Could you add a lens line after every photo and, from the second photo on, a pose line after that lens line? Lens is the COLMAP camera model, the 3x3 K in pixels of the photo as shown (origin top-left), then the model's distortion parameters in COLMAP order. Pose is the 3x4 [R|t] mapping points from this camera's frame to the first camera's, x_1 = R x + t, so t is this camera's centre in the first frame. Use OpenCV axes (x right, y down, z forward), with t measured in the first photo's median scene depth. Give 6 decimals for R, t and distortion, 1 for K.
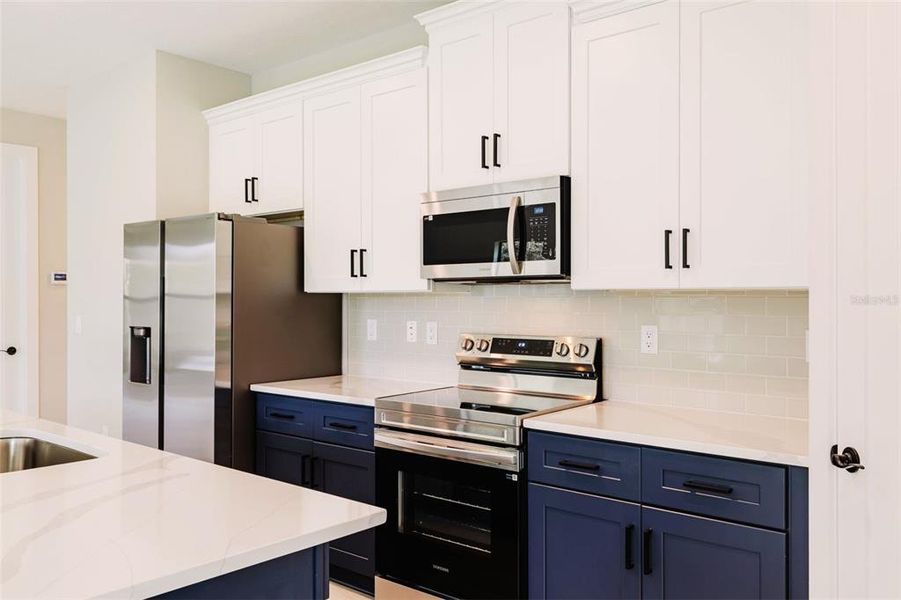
lens RADIAL K [[716.3, 0, 446.9], [0, 716.3, 278.4], [0, 0, 1]] dist [-0.002747, 0.000010]
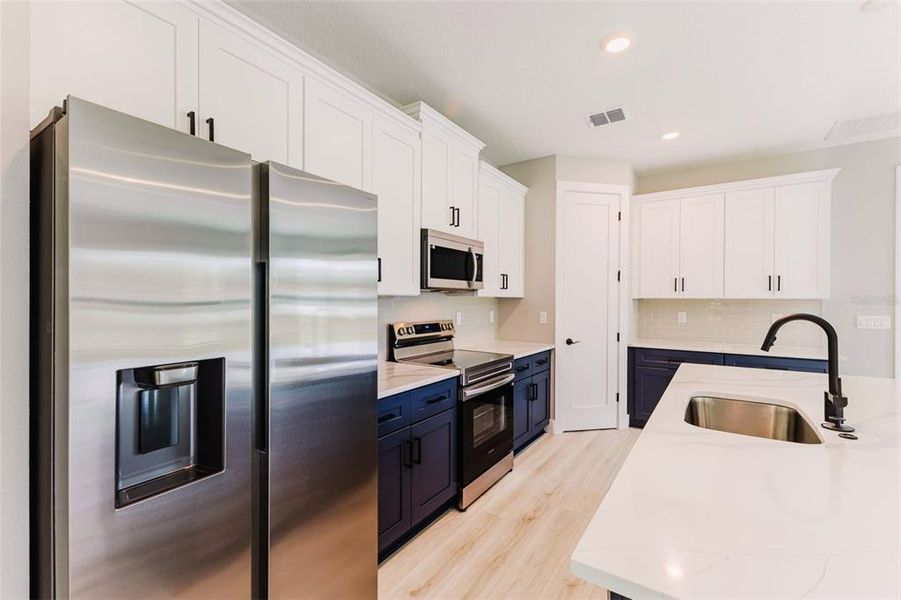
lens RADIAL K [[395.4, 0, 450.5], [0, 395.4, 300.0], [0, 0, 1]] dist [-0.000294, -0.000020]
pose [[-0.114610, -0.004905, 0.993398, -0.849845], [-0.037092, 0.999312, 0.000654, 0.024350], [-0.992718, -0.036772, -0.114713, 1.056603]]
